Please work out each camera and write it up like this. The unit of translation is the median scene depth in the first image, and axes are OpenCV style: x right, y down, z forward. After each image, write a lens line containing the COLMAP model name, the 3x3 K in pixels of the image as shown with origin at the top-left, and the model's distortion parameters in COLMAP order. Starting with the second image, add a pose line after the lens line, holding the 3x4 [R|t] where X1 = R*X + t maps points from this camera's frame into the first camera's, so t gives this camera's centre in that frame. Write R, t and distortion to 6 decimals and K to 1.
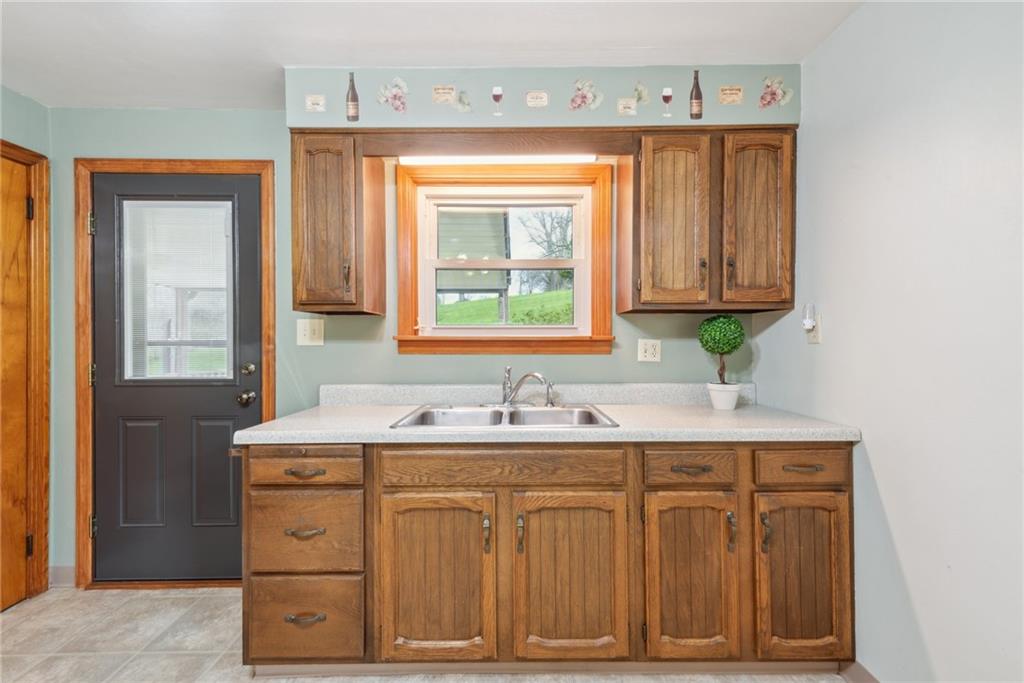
lens RADIAL K [[408.0, 0, 517.0], [0, 408.0, 343.8], [0, 0, 1]] dist [0.009256, -0.001508]
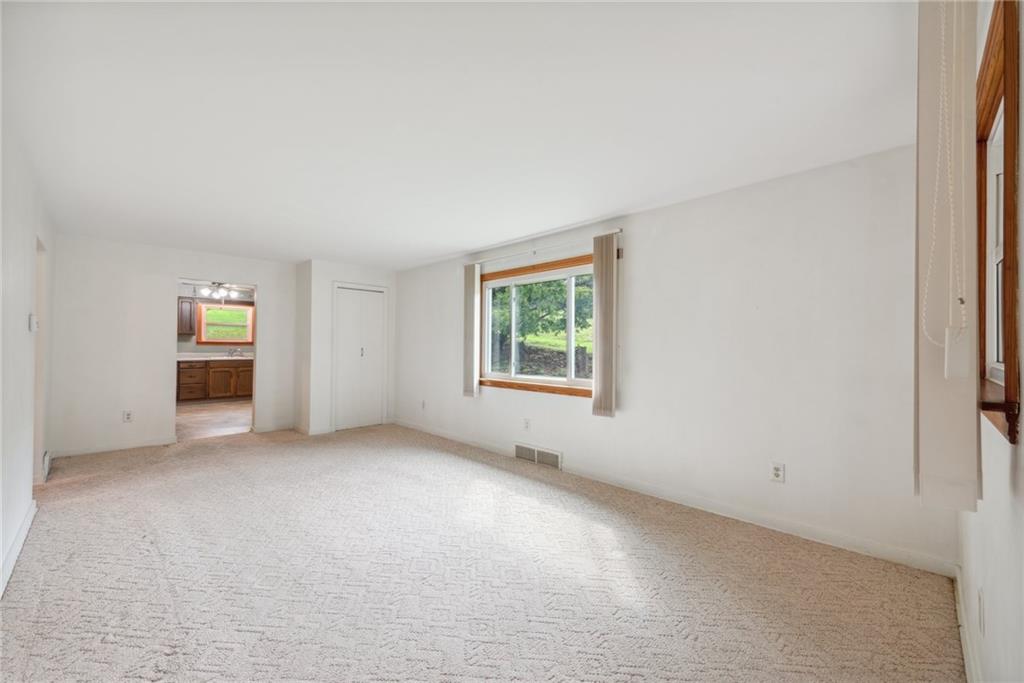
lens RADIAL K [[408.0, 0, 511.5], [0, 408.0, 346.1], [0, 0, 1]] dist [0.009256, -0.001508]
pose [[0.721643, 0.009615, 0.692199, -0.861486], [-0.011838, 0.999929, -0.001548, 0.002013], [-0.692164, -0.007077, 0.721706, -4.179894]]
